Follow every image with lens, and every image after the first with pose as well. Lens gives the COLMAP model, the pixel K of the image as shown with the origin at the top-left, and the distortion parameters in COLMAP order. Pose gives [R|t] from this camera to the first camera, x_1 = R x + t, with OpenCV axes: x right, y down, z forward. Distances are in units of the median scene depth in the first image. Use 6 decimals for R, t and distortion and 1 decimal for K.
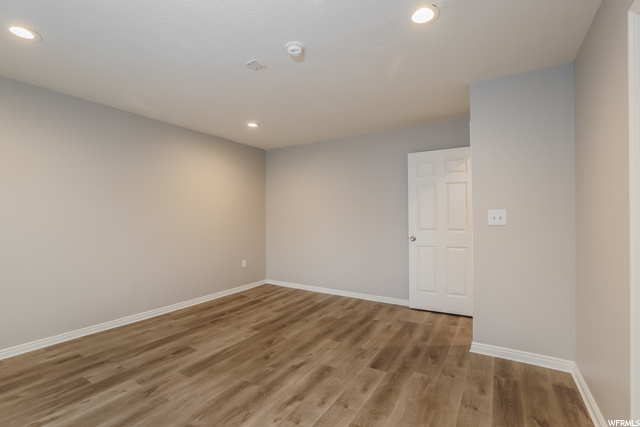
lens RADIAL K [[293.7, 0, 320.0], [0, 293.7, 216.0], [0, 0, 1]] dist [-0.000061, 0.000971]
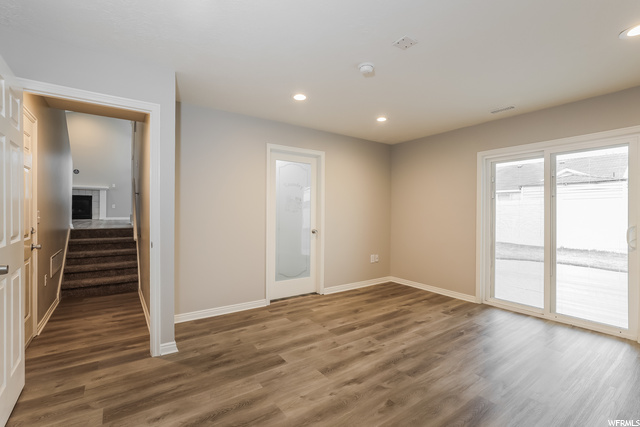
lens RADIAL K [[293.7, 0, 320.9], [0, 293.7, 211.7], [0, 0, 1]] dist [-0.000061, 0.000971]
pose [[-0.920576, 0.001366, 0.390562, -0.336642], [-0.001867, 0.999967, -0.007898, 0.007824], [-0.390560, -0.008000, -0.920543, 1.898679]]
